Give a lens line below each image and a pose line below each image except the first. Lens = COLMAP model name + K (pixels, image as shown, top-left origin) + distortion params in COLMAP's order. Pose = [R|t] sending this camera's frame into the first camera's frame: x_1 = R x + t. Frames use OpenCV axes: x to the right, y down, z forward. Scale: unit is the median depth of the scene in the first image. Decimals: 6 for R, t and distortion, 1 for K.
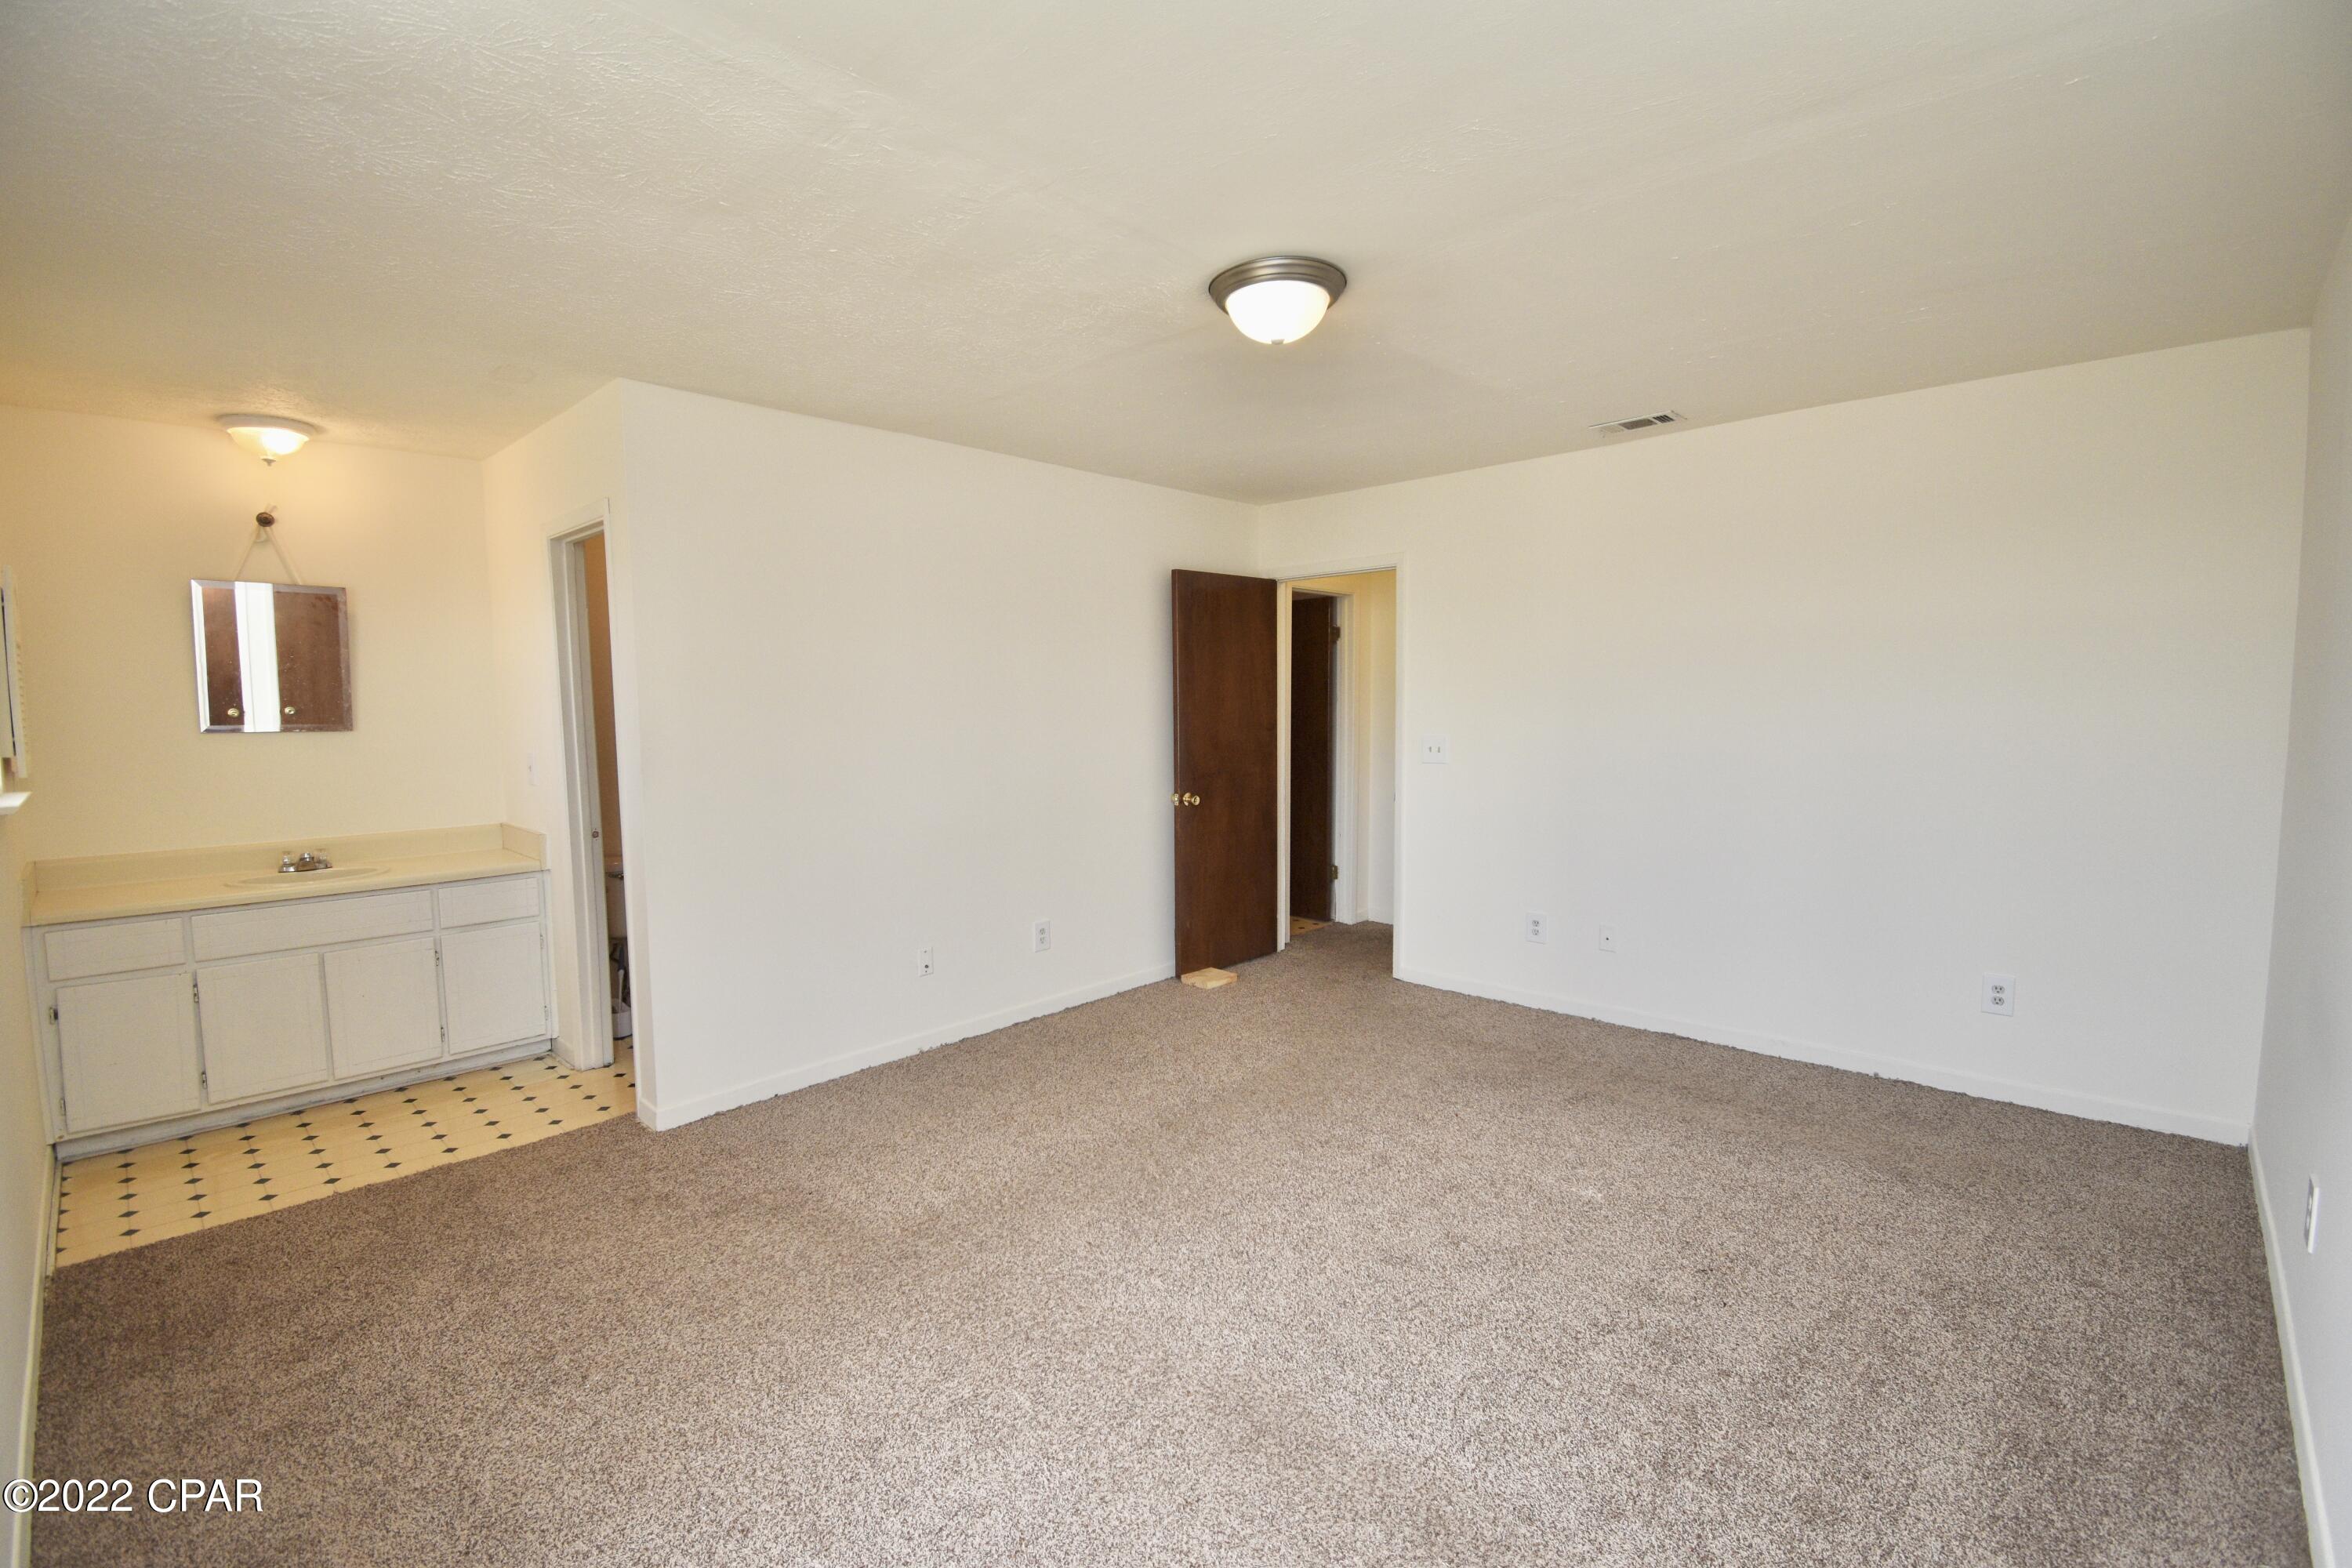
lens RADIAL K [[1031.0, 0, 1174.0], [0, 1031.0, 789.8], [0, 0, 1]] dist [0.020539, -0.025790]
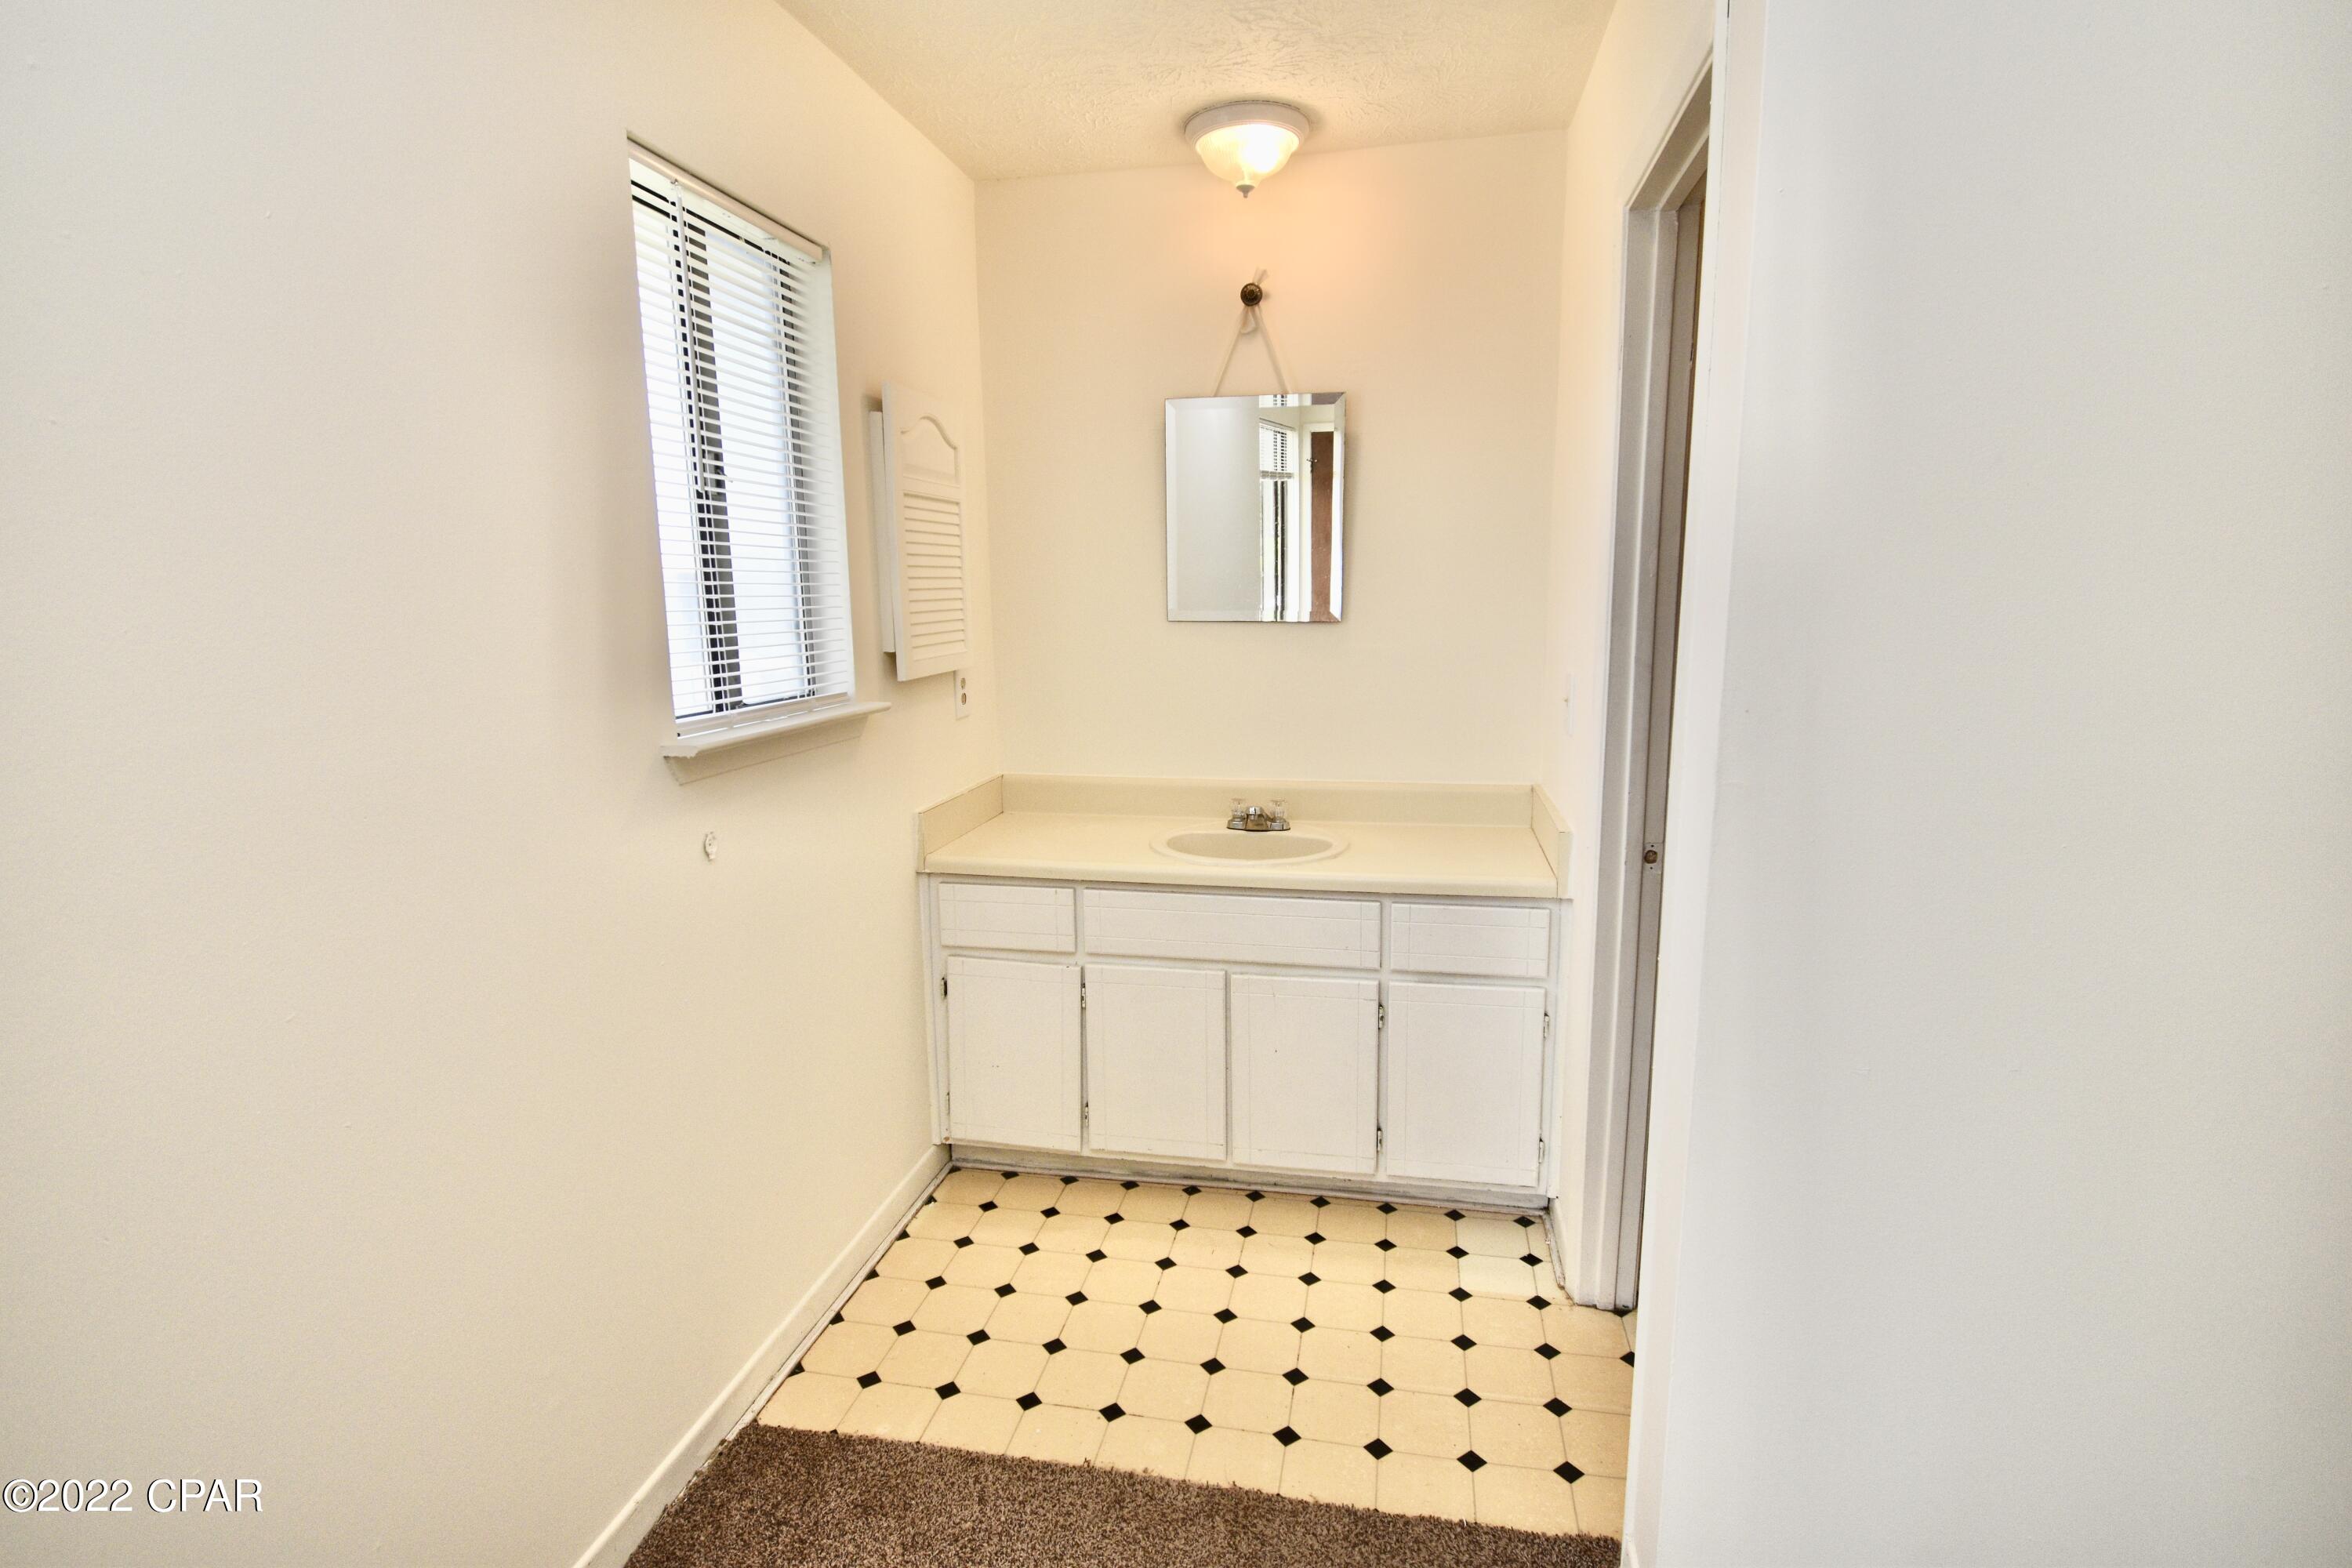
lens RADIAL K [[1136.6, 0, 1184.0], [0, 1136.6, 795.5], [0, 0, 1]] dist [0.019127, 0.000034]
pose [[0.536495, 0.147077, -0.830988, -0.261359], [-0.062896, 0.988926, 0.134425, -0.042992], [0.841556, -0.019853, 0.539804, 0.579638]]
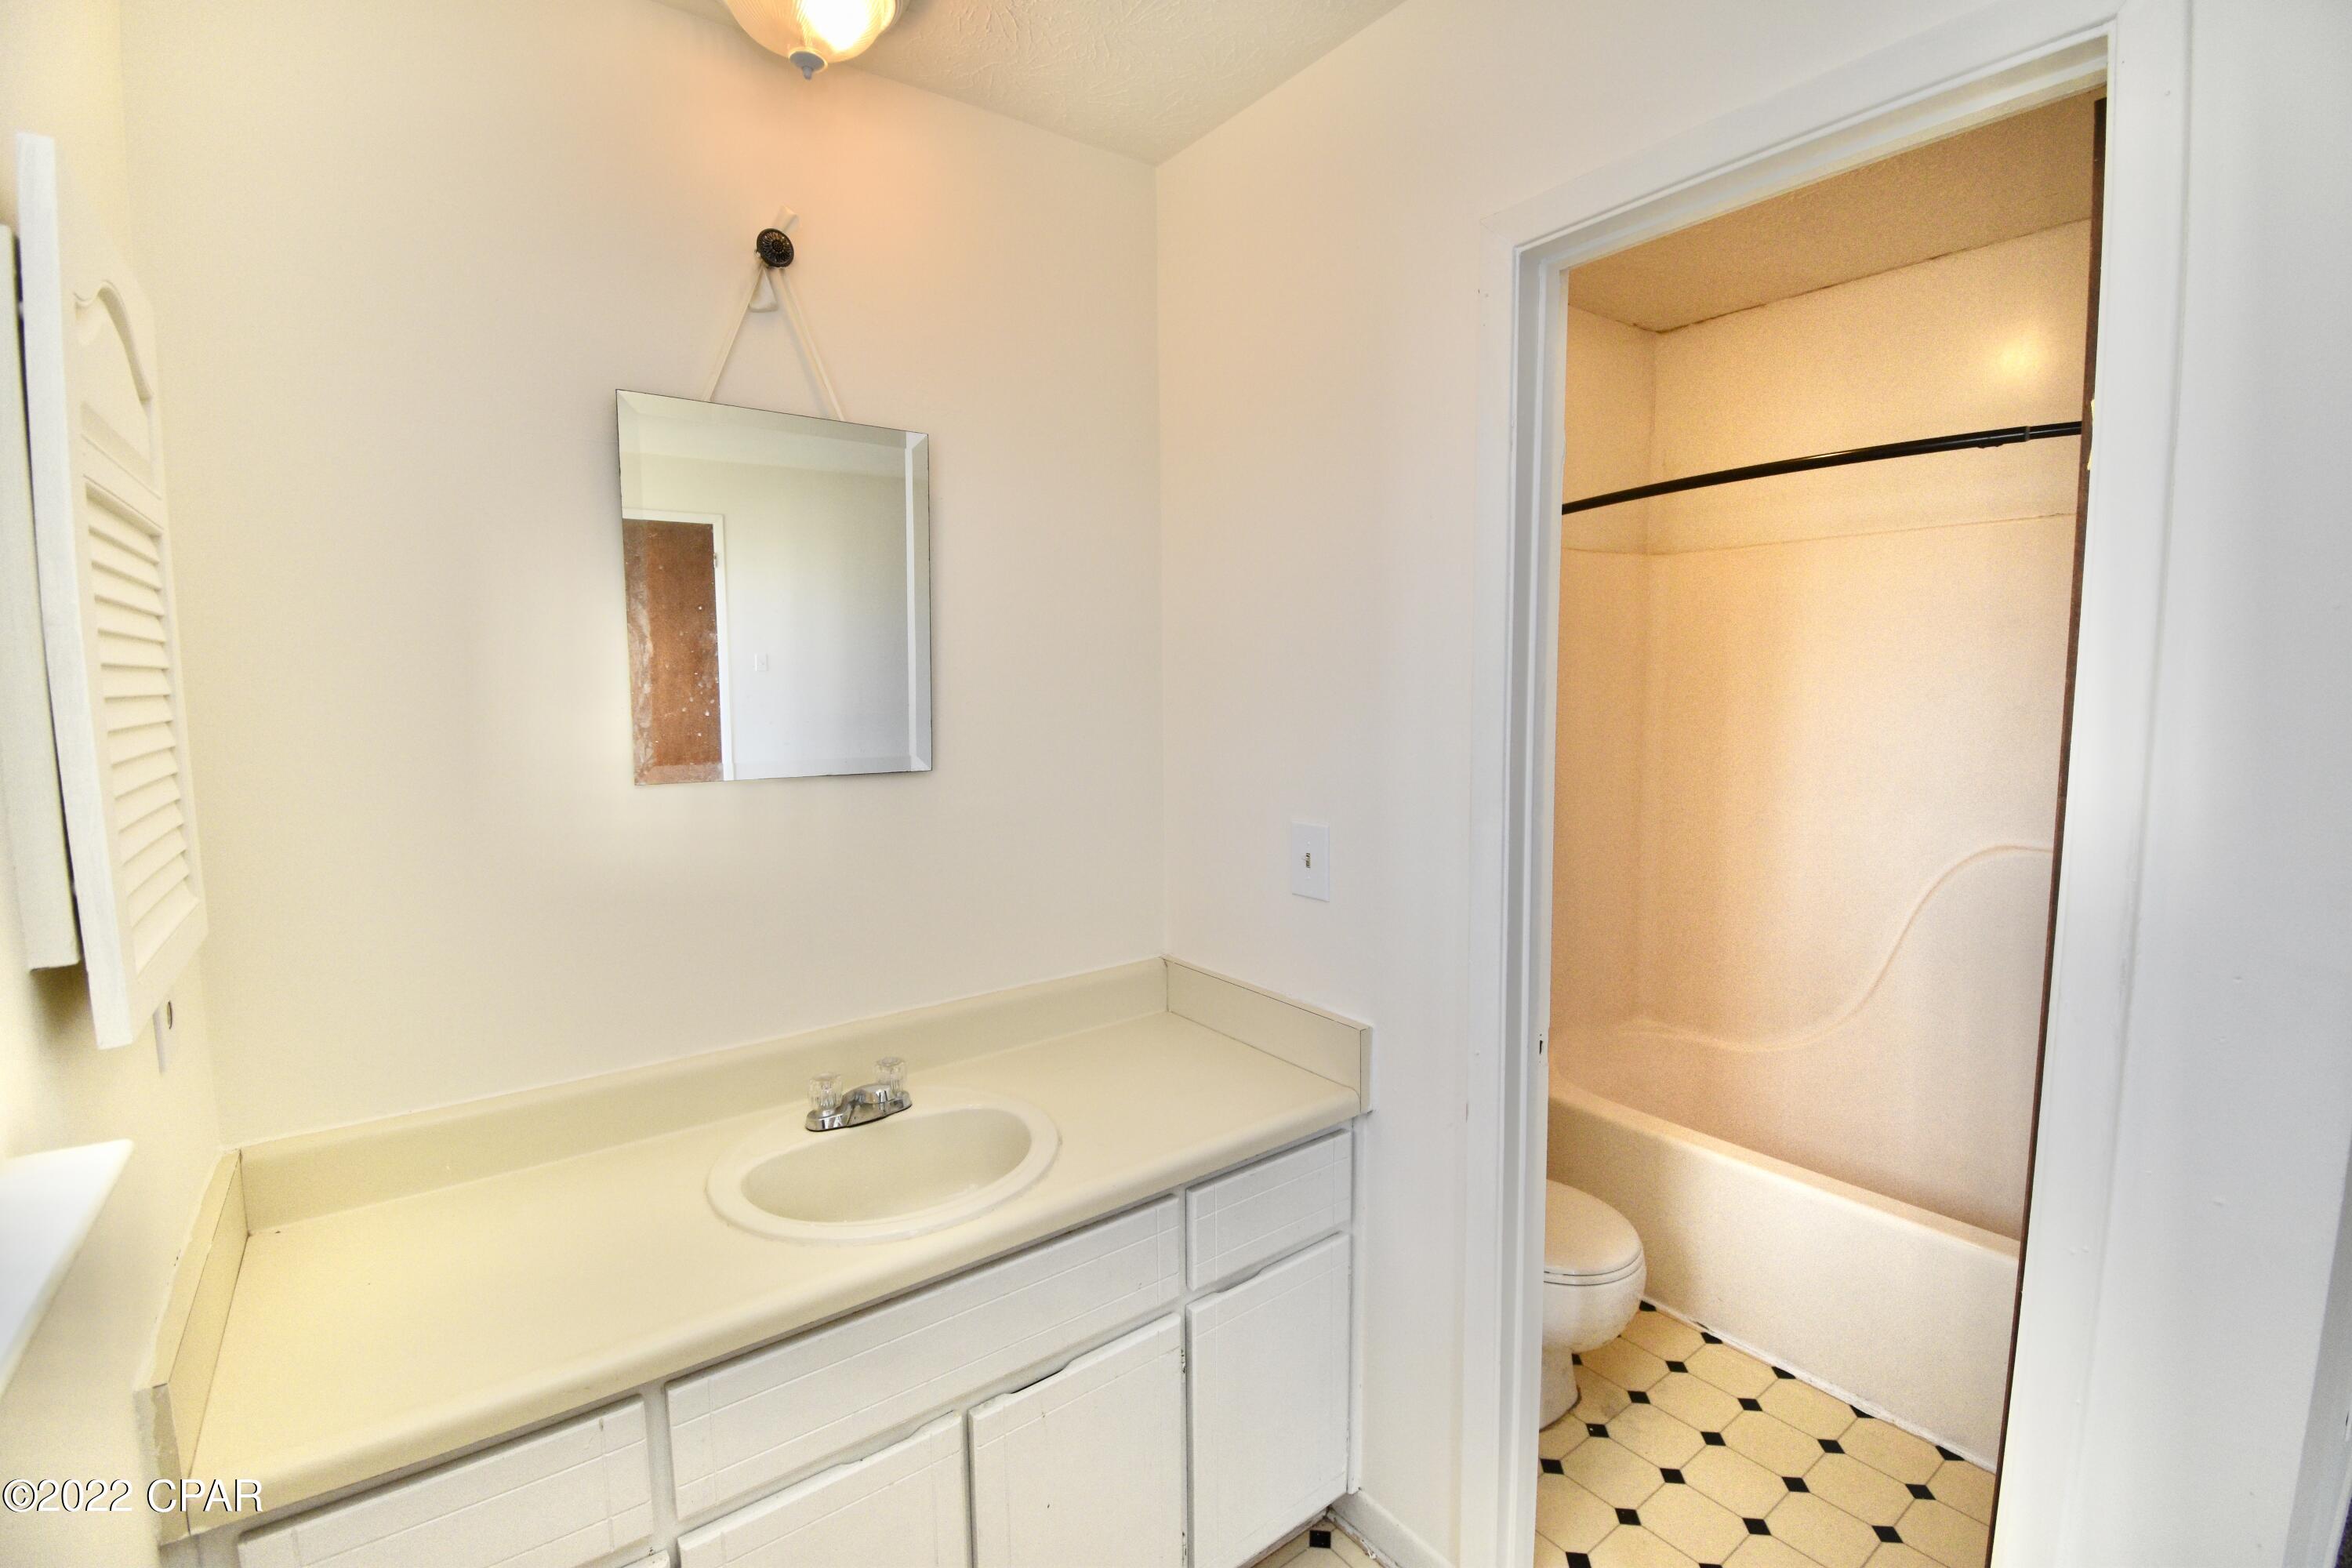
lens RADIAL K [[1031.0, 0, 1174.0], [0, 1031.0, 789.8], [0, 0, 1]] dist [0.020539, -0.025790]
pose [[0.986879, 0.011505, -0.161052, -0.680415], [-0.008915, 0.999819, 0.016798, -0.062607], [0.161217, -0.015142, 0.986803, 0.642013]]
